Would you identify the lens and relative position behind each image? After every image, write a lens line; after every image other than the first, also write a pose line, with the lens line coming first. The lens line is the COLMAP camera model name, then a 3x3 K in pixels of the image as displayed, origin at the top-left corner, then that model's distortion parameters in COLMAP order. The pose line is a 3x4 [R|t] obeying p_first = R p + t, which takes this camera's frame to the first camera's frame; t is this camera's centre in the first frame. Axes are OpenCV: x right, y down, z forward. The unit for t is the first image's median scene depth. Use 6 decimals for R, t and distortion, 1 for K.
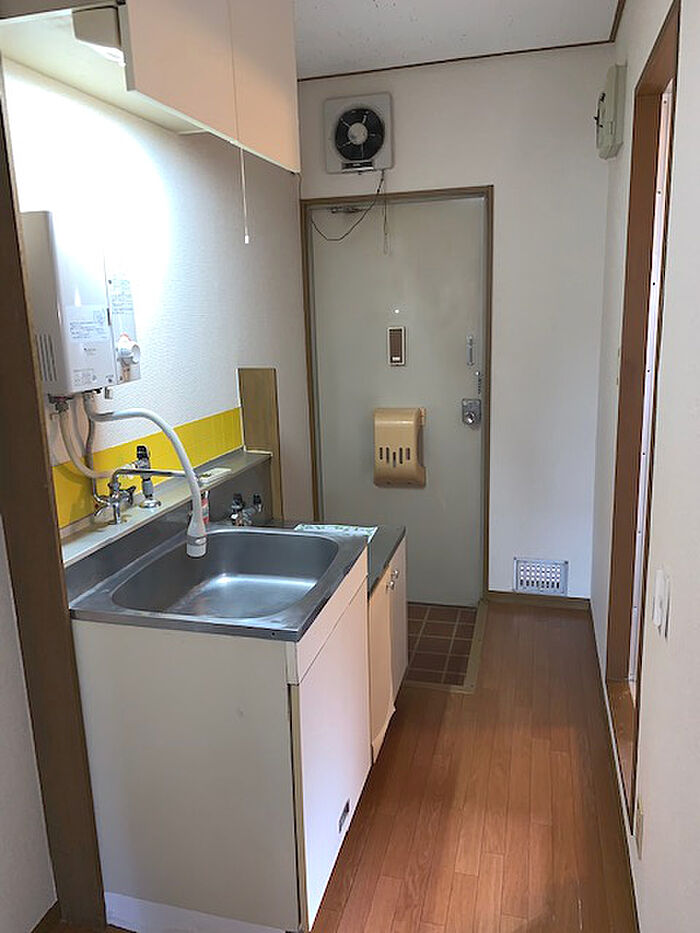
lens RADIAL K [[707.1, 0, 353.9], [0, 707.1, 467.0], [0, 0, 1]] dist [-0.001447, -0.000068]
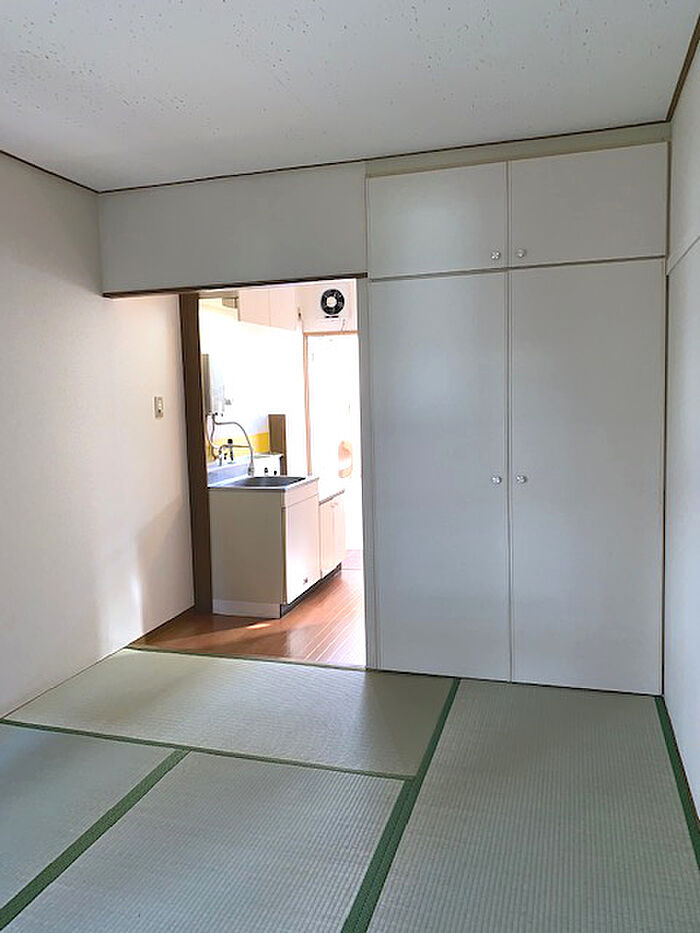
lens RADIAL K [[707.1, 0, 347.6], [0, 707.1, 464.5], [0, 0, 1]] dist [-0.001447, -0.000068]
pose [[0.998782, 0.006913, -0.048848, 0.256872], [-0.012983, 0.992062, -0.125077, 0.388634], [0.047596, 0.125559, 0.990944, -1.541581]]
